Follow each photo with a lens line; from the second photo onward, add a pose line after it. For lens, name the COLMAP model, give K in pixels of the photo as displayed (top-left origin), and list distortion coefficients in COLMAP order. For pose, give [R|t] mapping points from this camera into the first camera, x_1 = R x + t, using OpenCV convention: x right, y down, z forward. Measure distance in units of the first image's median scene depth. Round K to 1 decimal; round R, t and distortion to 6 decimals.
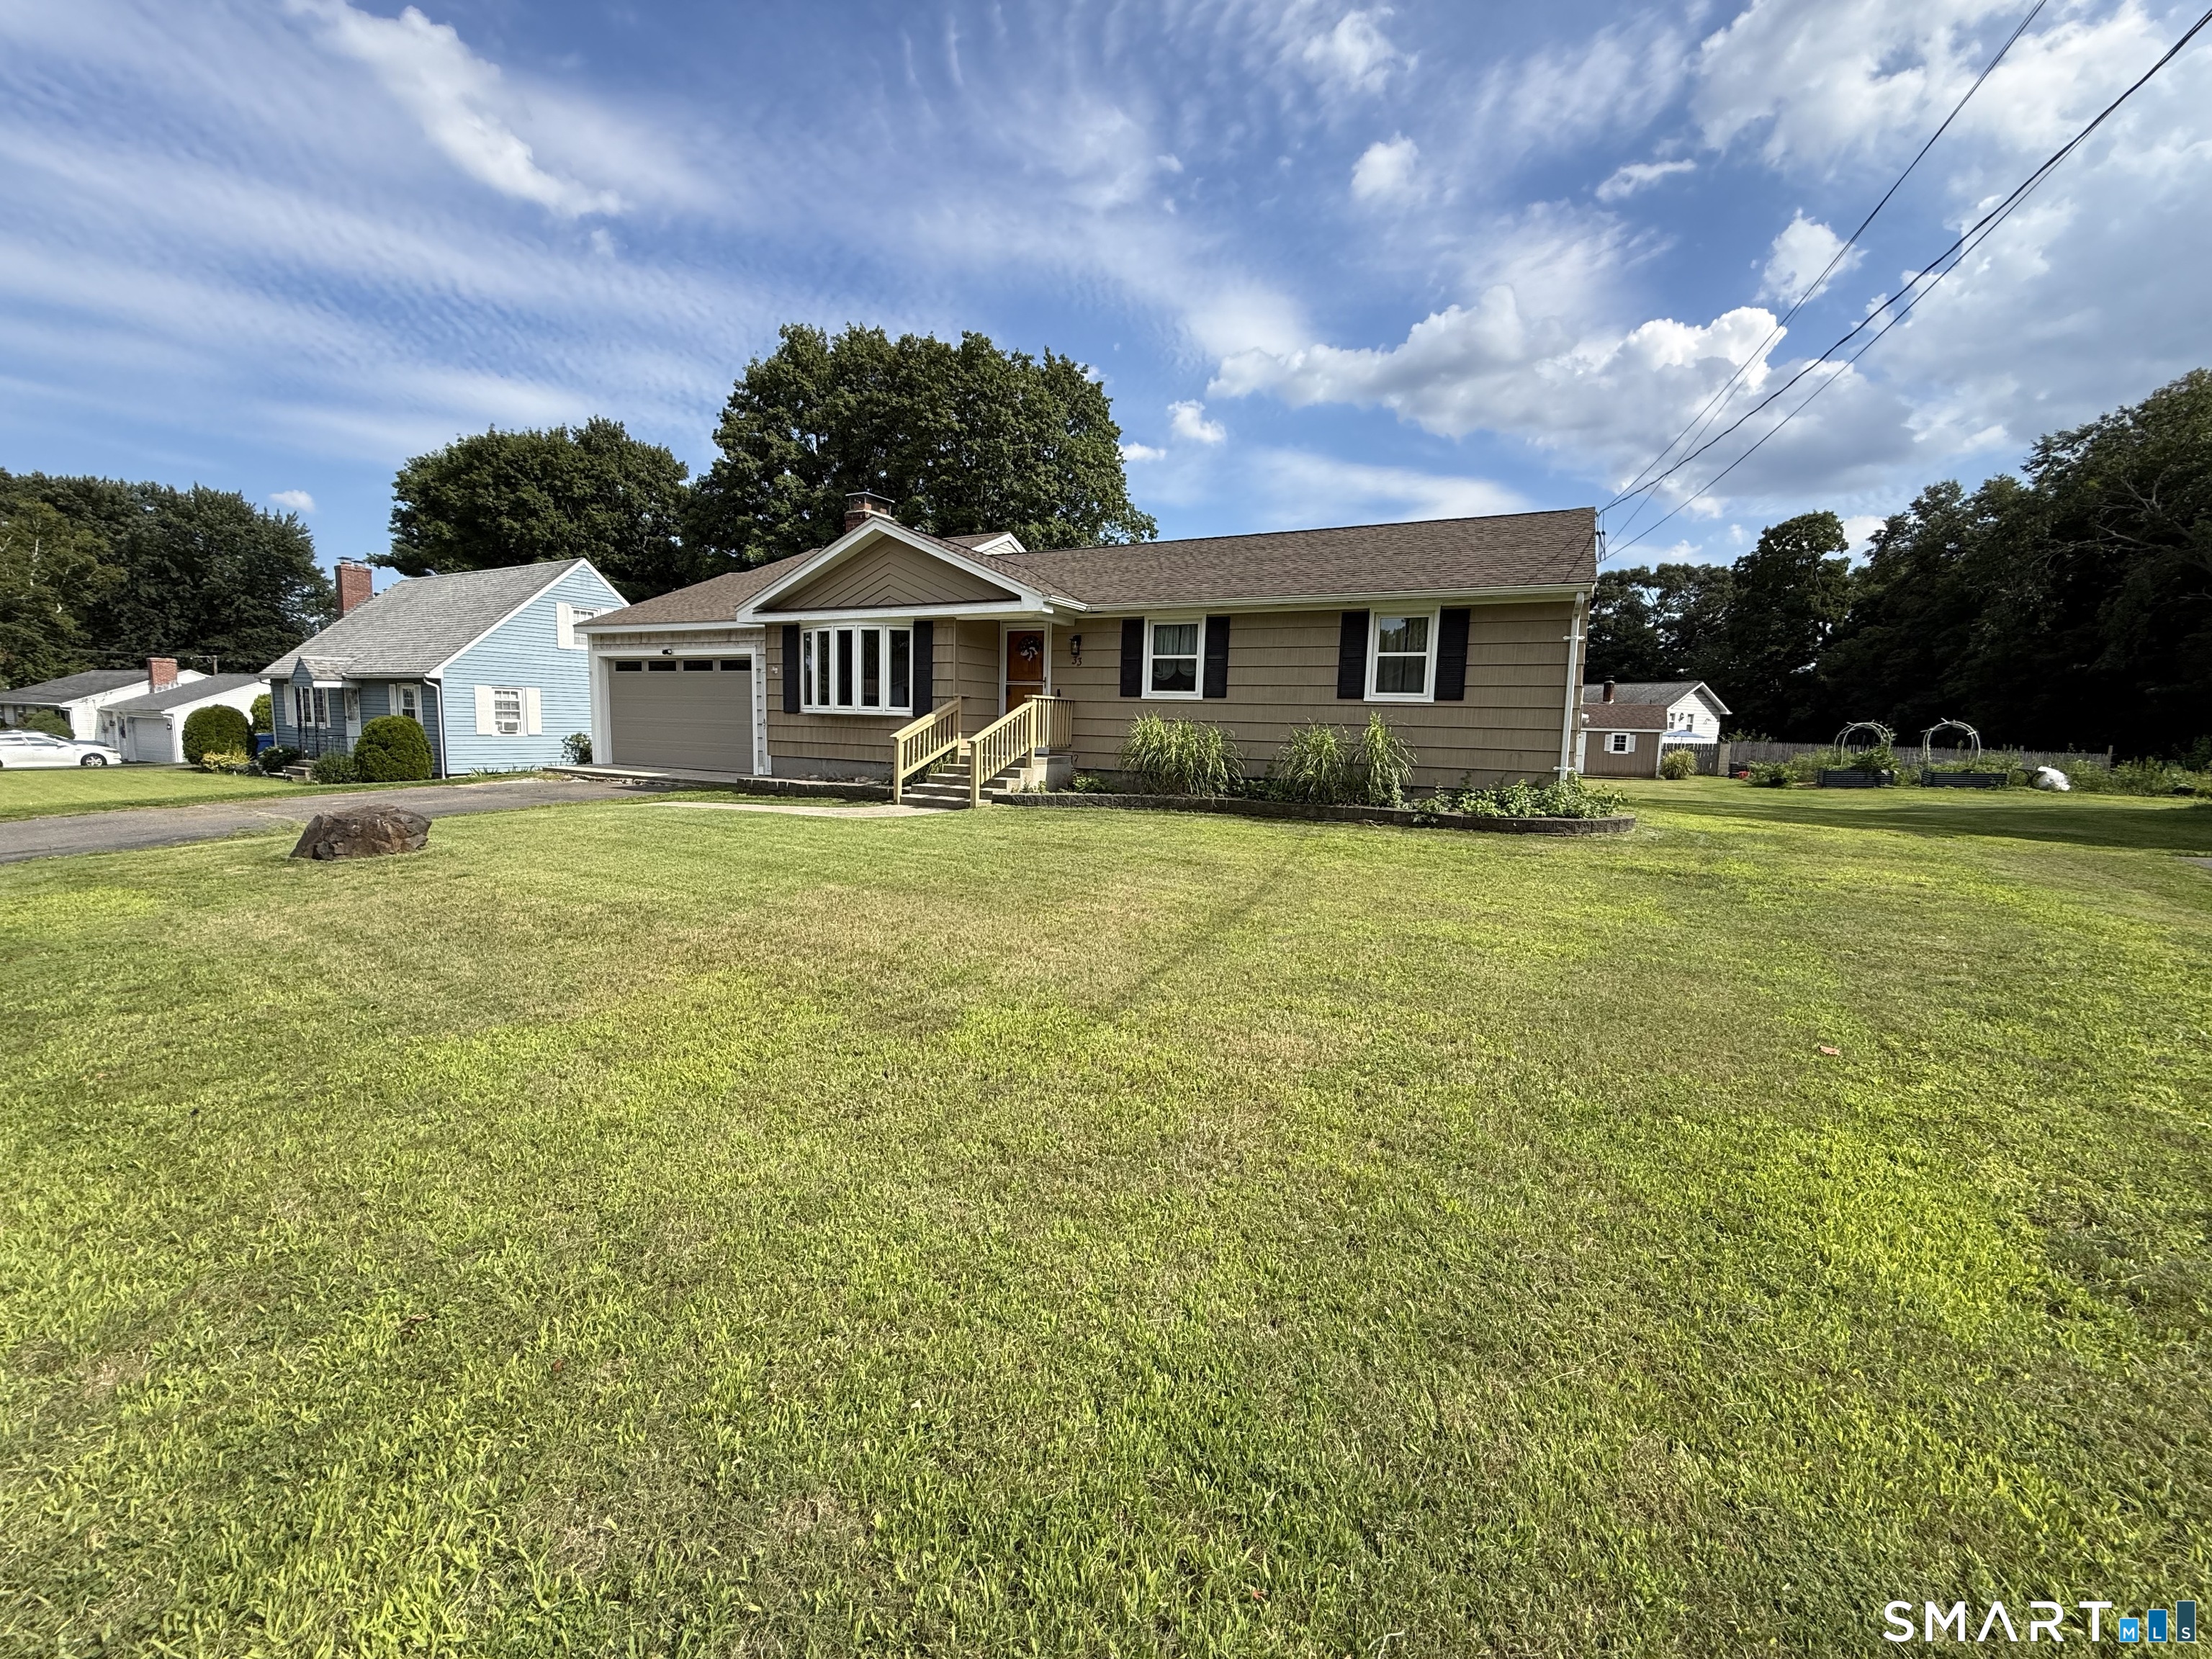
lens RADIAL K [[879.7, 0, 1100.4], [0, 879.7, 826.9], [0, 0, 1]] dist [0.000463, -0.000084]
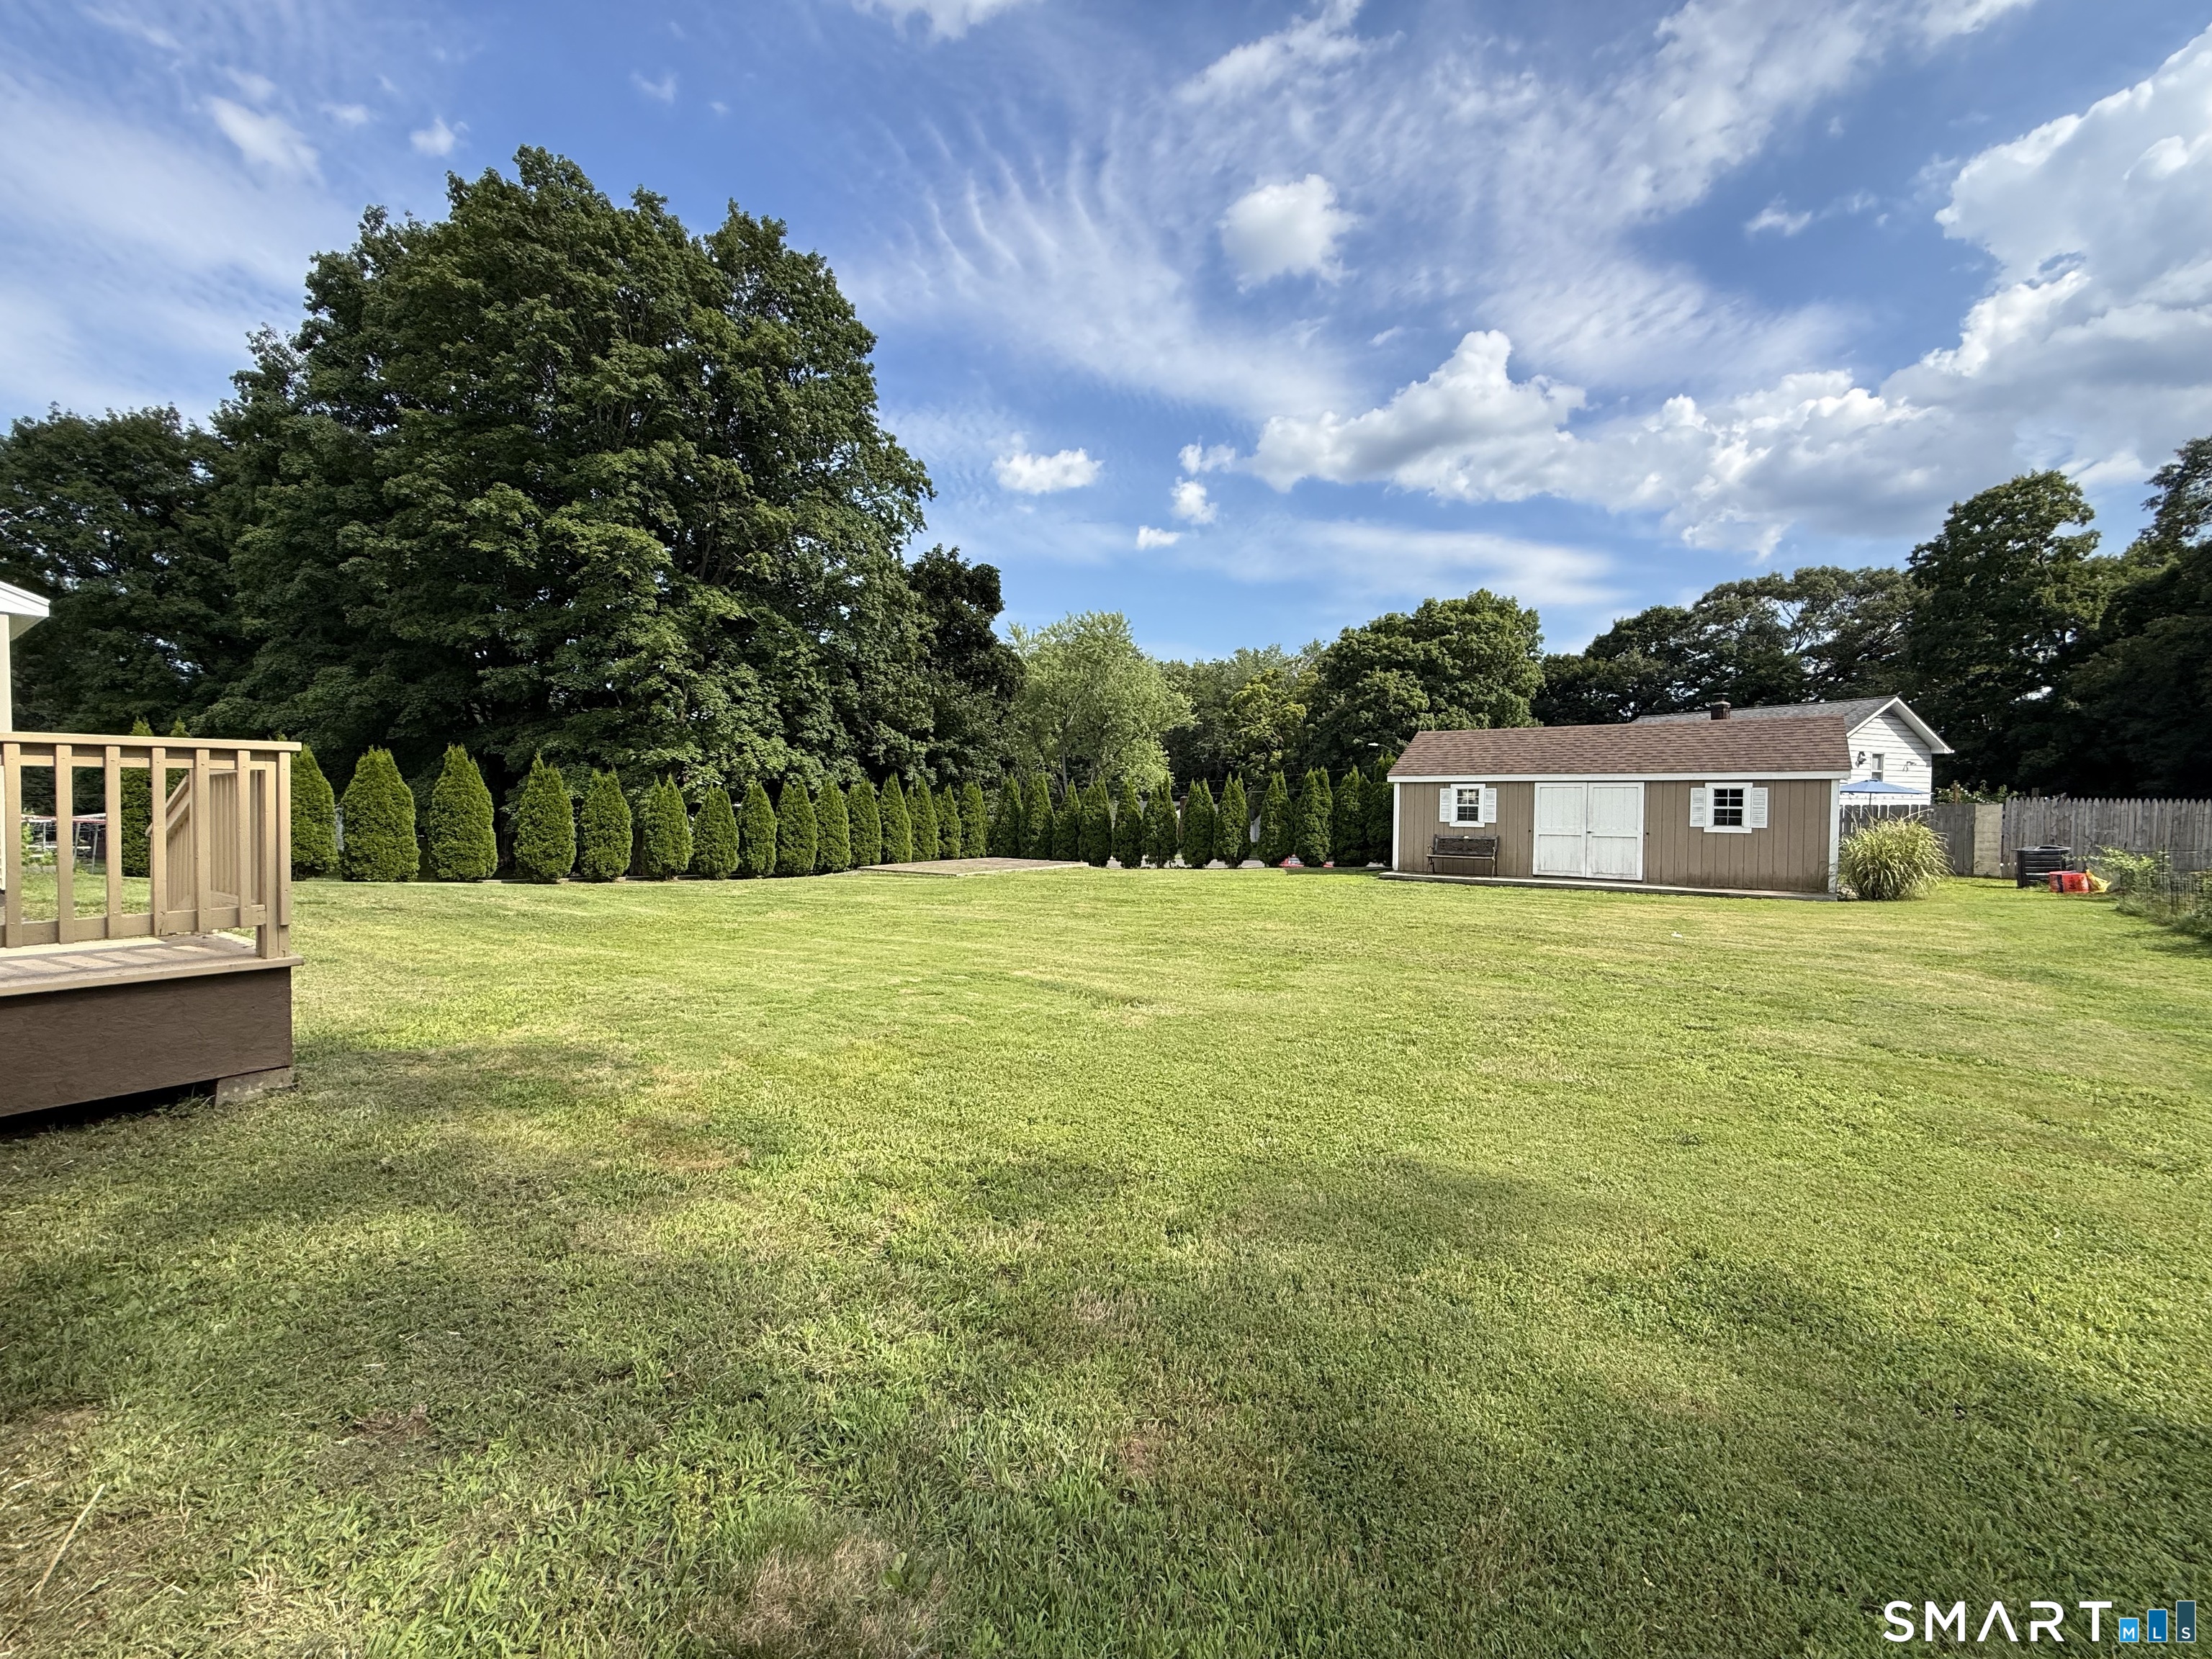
lens RADIAL K [[879.7, 0, 1100.4], [0, 879.7, 826.9], [0, 0, 1]] dist [0.000463, -0.000084]
pose [[0.993204, -0.016221, -0.115249, 0.854629], [0.006561, 0.996469, -0.083710, -0.132143], [0.116200, 0.082385, 0.989803, 1.380415]]
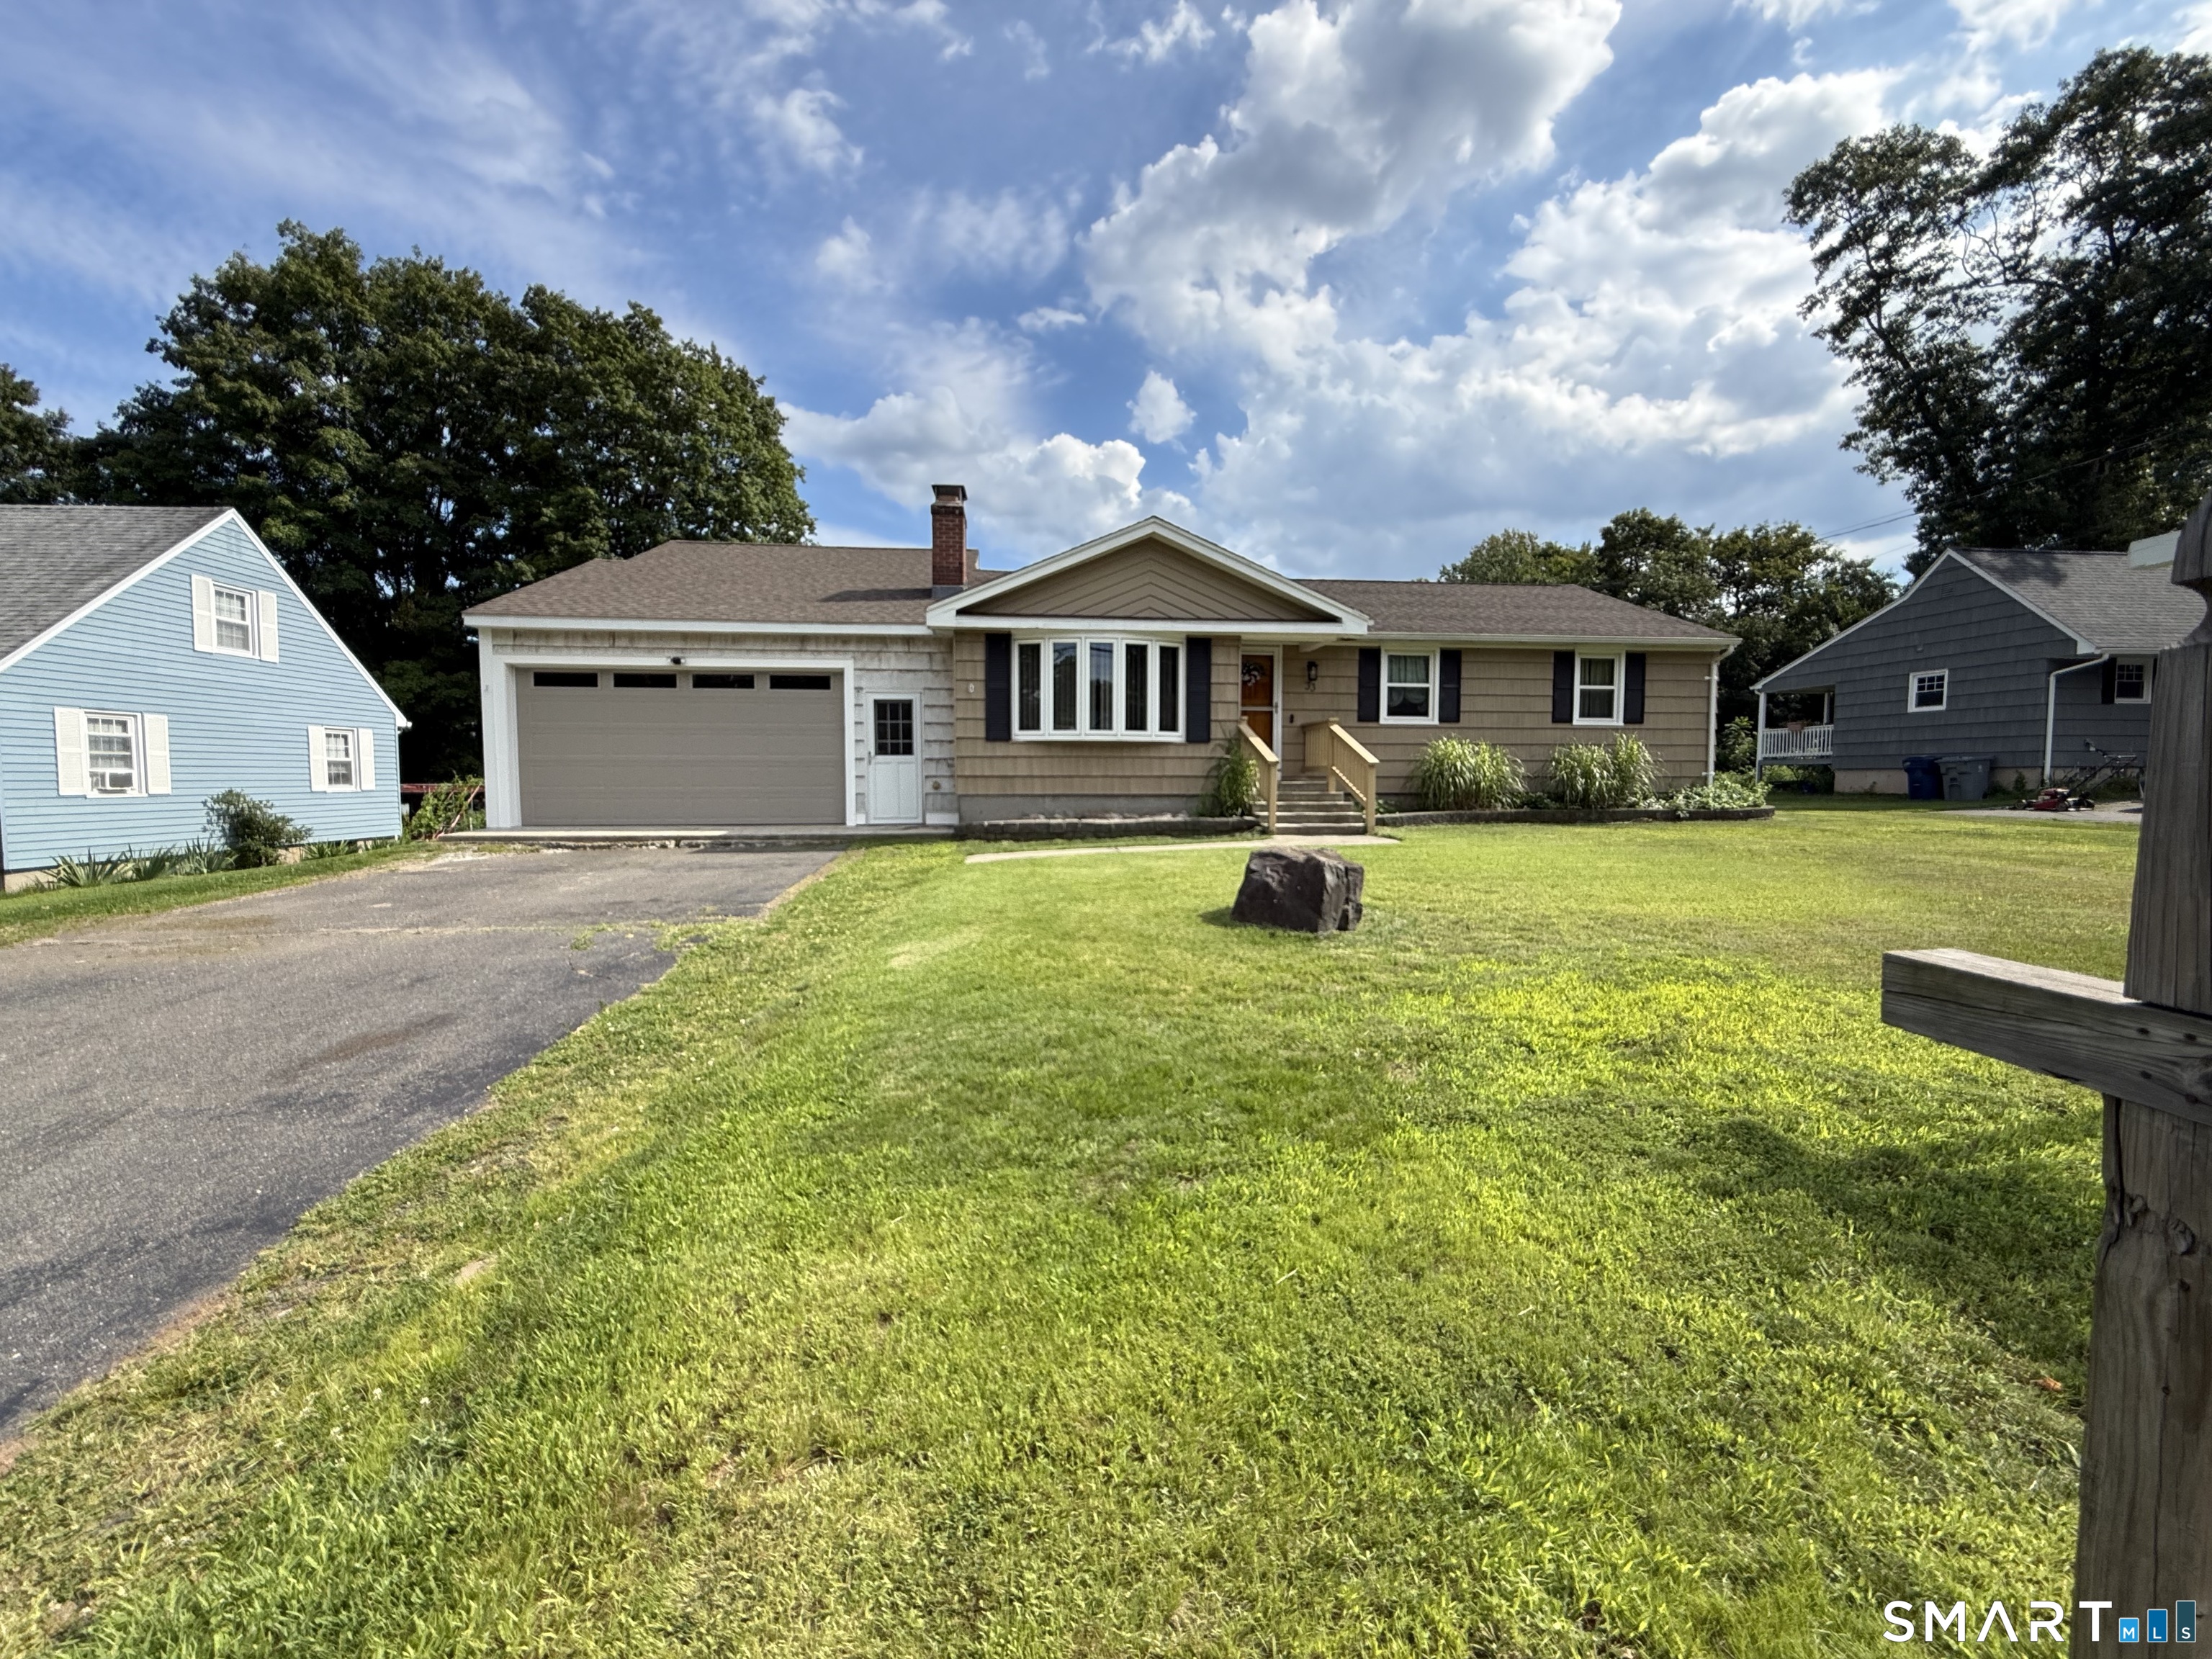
lens RADIAL K [[870.7, 0, 1107.9], [0, 870.7, 826.0], [0, 0, 1]] dist [0.000134, -0.000243]
pose [[0.832072, -0.056941, 0.551738, -0.728394], [0.087298, 0.995763, -0.028888, -0.020063], [-0.547755, 0.072202, 0.833517, 0.289651]]
